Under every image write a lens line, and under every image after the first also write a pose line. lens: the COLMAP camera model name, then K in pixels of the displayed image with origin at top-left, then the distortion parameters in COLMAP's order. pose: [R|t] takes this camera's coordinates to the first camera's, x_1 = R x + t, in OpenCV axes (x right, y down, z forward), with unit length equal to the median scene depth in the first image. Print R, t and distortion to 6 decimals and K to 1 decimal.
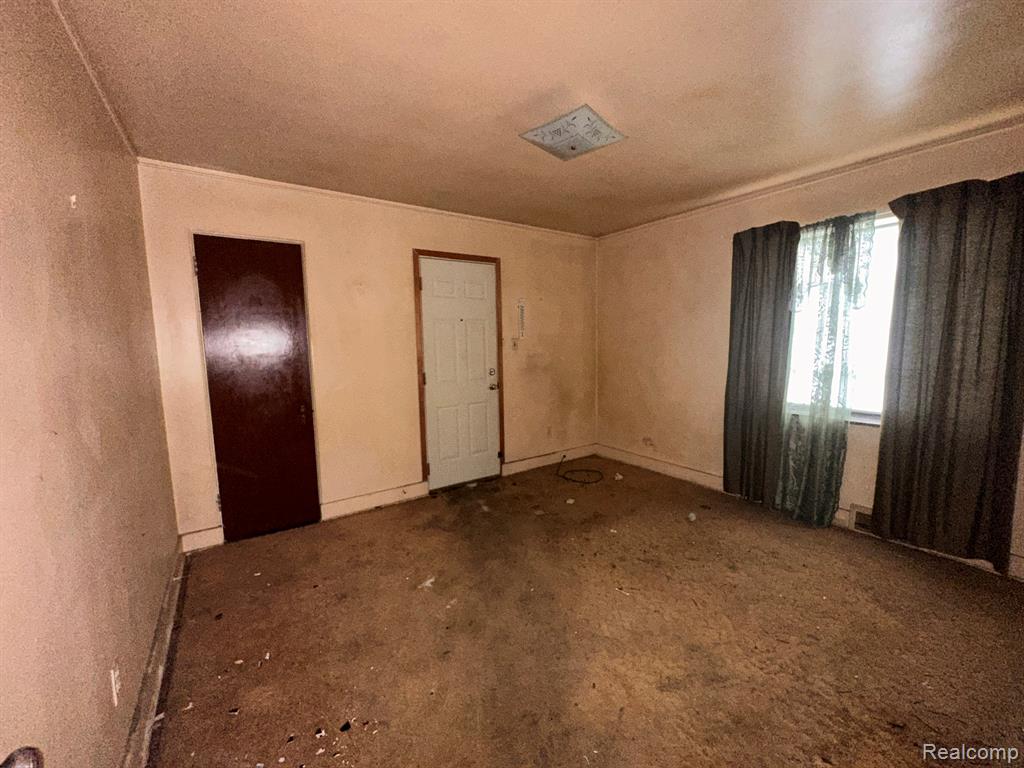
lens RADIAL K [[410.0, 0, 511.2], [0, 410.0, 384.5], [0, 0, 1]] dist [-0.004183, 0.000482]
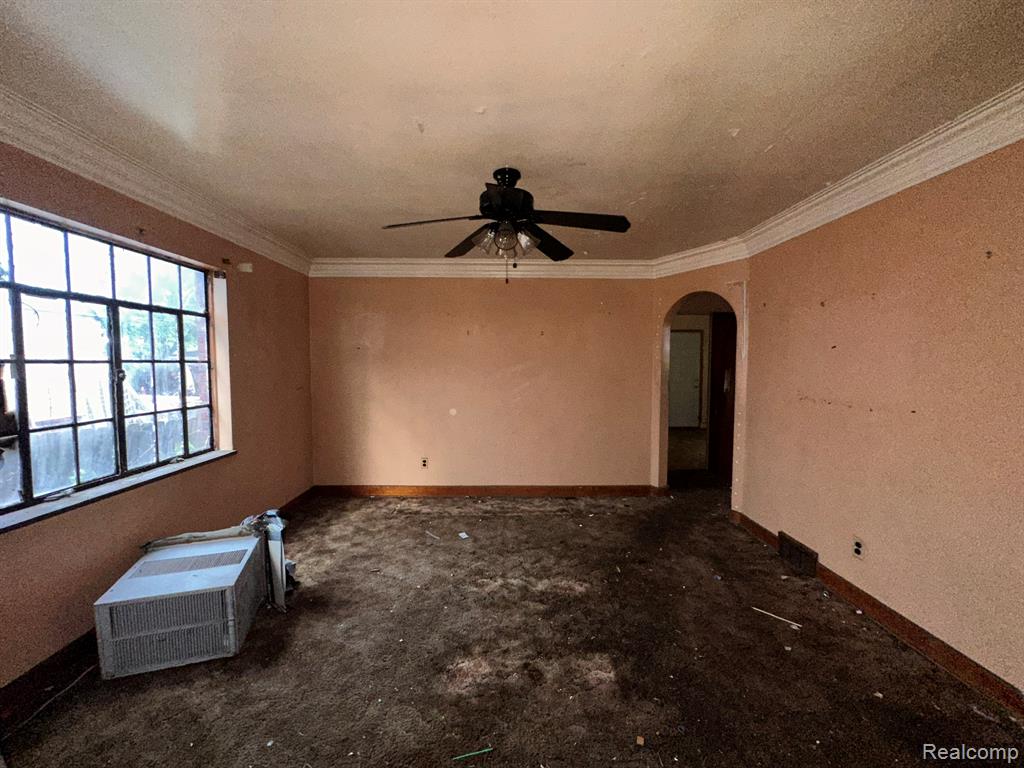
lens RADIAL K [[410.0, 0, 514.3], [0, 410.0, 384.4], [0, 0, 1]] dist [-0.004183, 0.000482]
pose [[0.827816, 0.038505, -0.559676, 0.381408], [-0.067493, 0.997231, -0.031220, 0.129431], [0.556924, 0.063619, 0.828123, -1.405866]]
